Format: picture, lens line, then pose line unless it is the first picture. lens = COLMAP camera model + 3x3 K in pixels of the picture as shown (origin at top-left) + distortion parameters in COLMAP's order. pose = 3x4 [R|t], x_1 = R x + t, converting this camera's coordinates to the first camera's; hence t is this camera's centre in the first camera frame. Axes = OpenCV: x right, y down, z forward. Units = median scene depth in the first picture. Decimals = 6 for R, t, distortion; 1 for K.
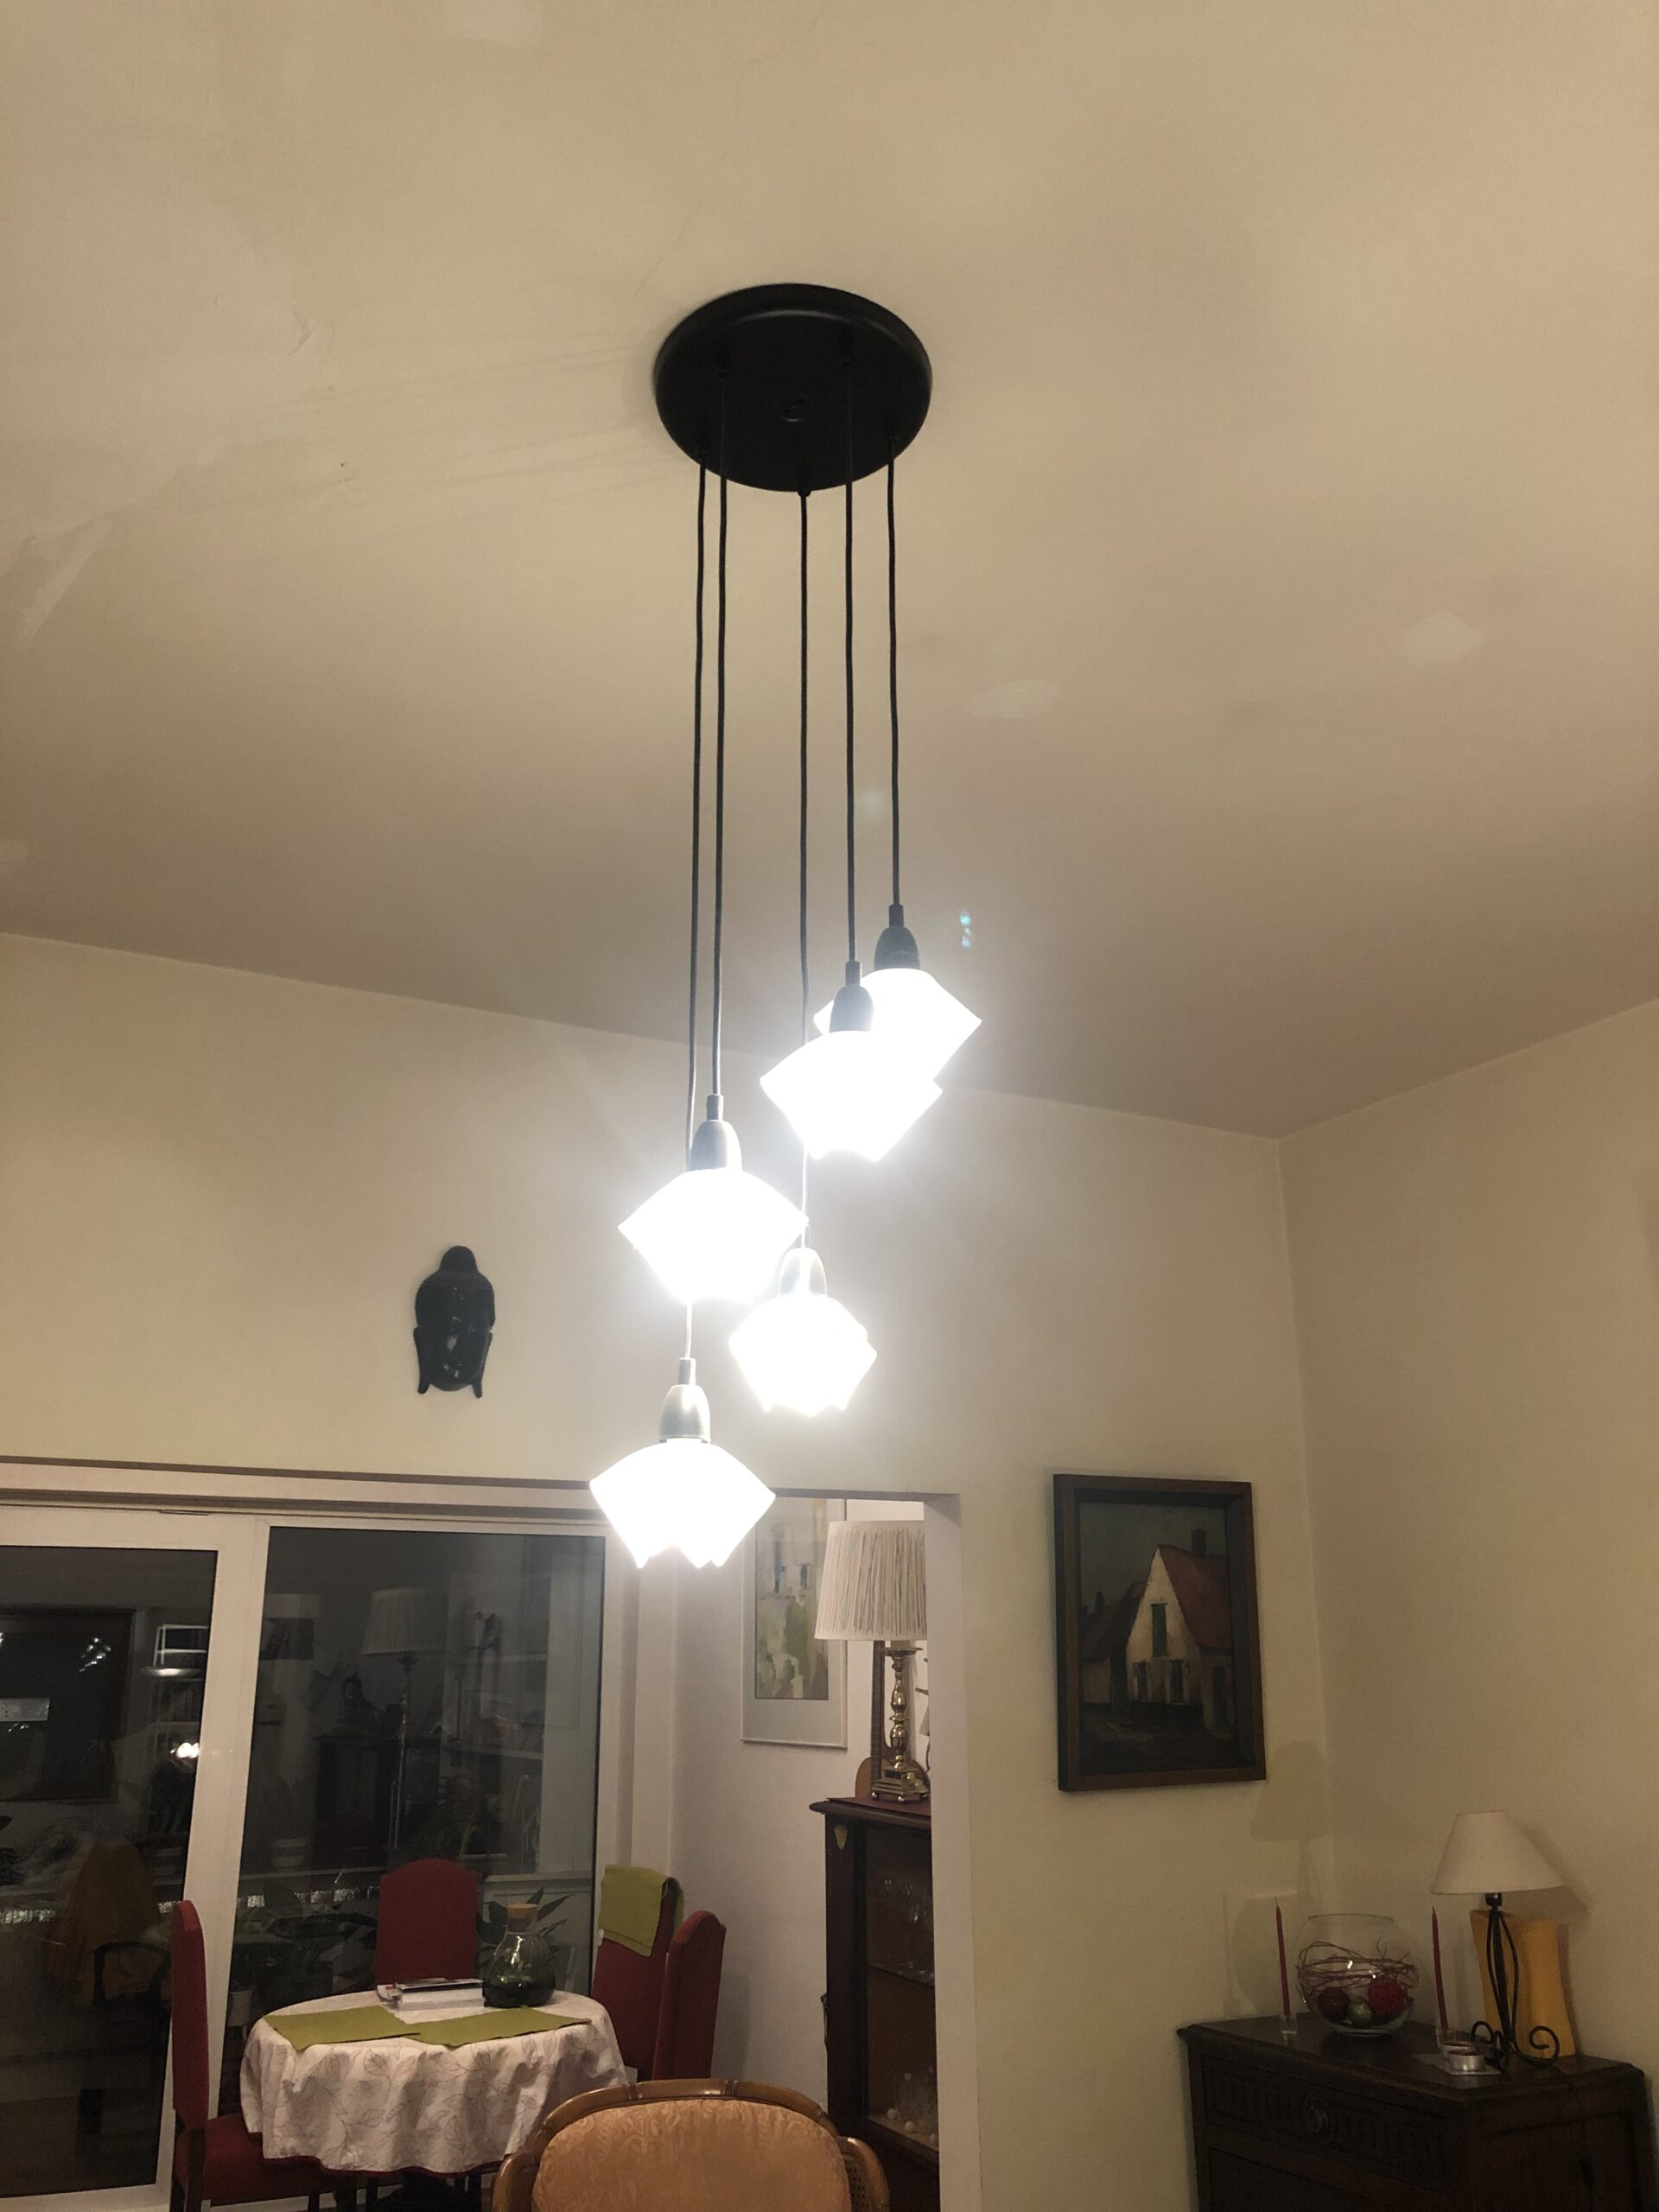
lens RADIAL K [[1783.0, 0, 829.5], [0, 1783.0, 1106.0], [0, 0, 1]] dist [-0.000466, 0.012078]
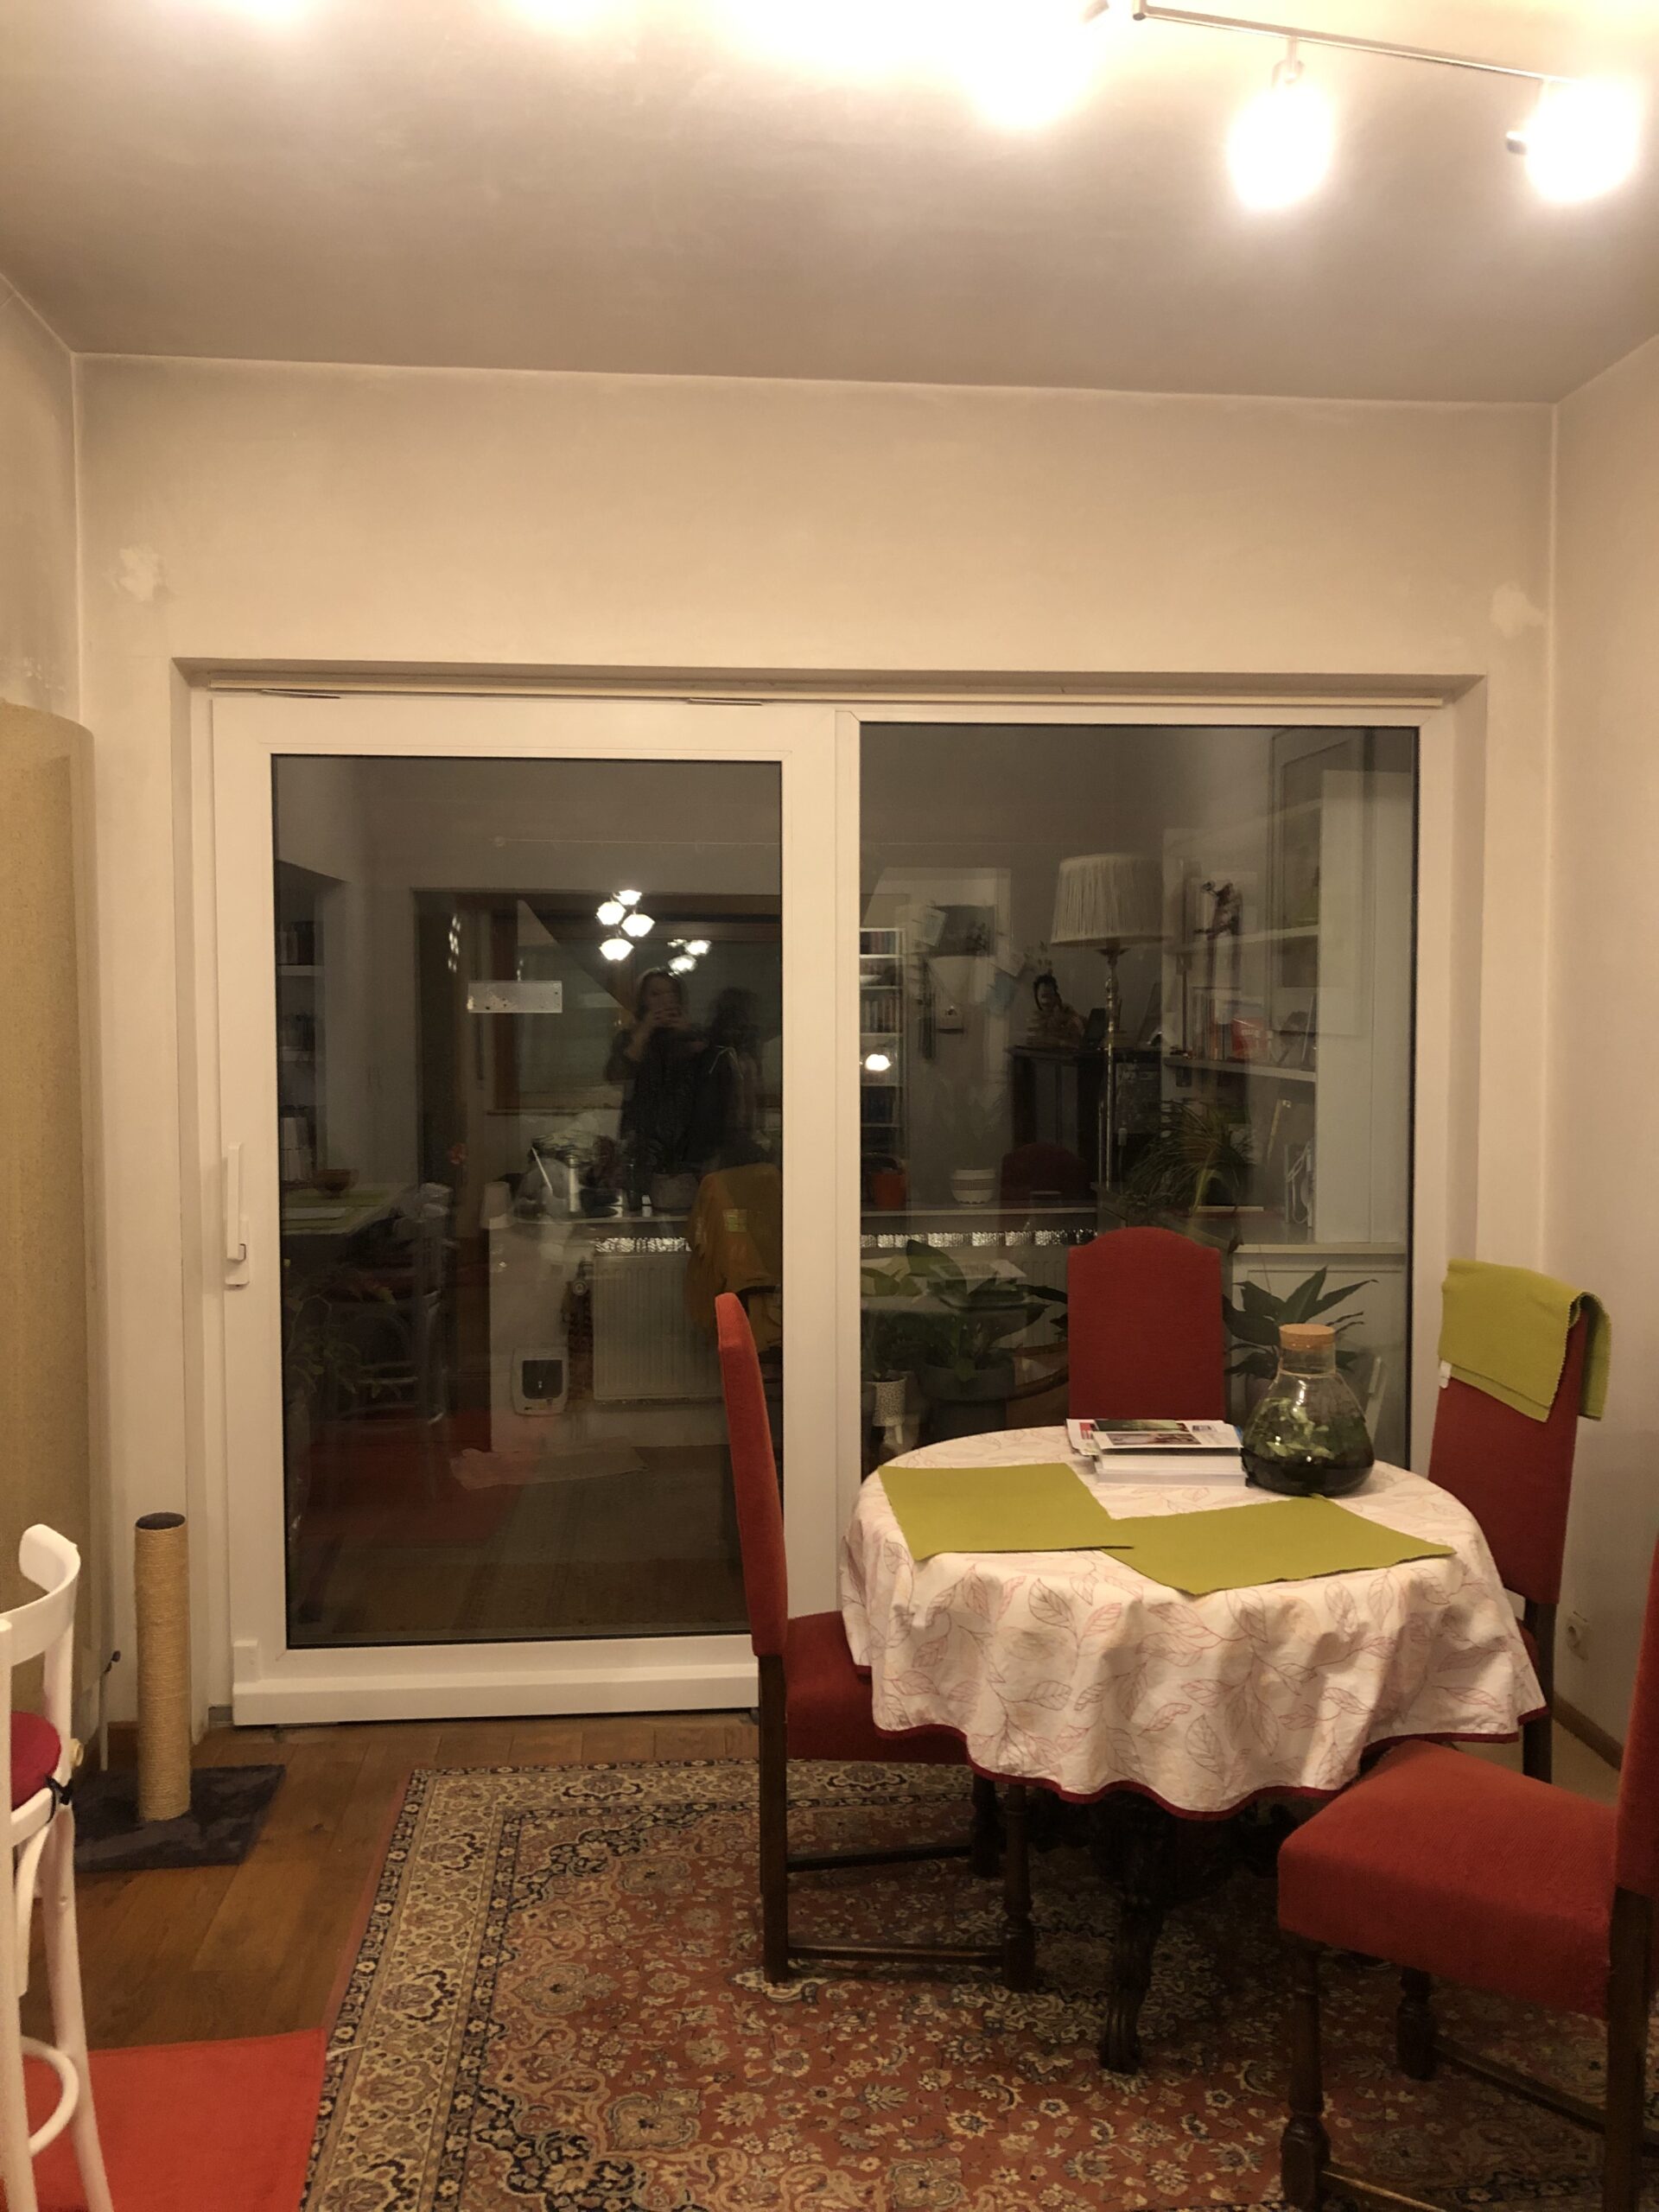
lens RADIAL K [[1615.4, 0, 829.5], [0, 1615.4, 1106.0], [0, 0, 1]] dist [0.087928, -0.209346]
pose [[0.914954, 0.025744, -0.402737, -0.105138], [0.121881, 0.933733, 0.336581, 0.192163], [0.384714, -0.357042, 0.851185, 0.530050]]
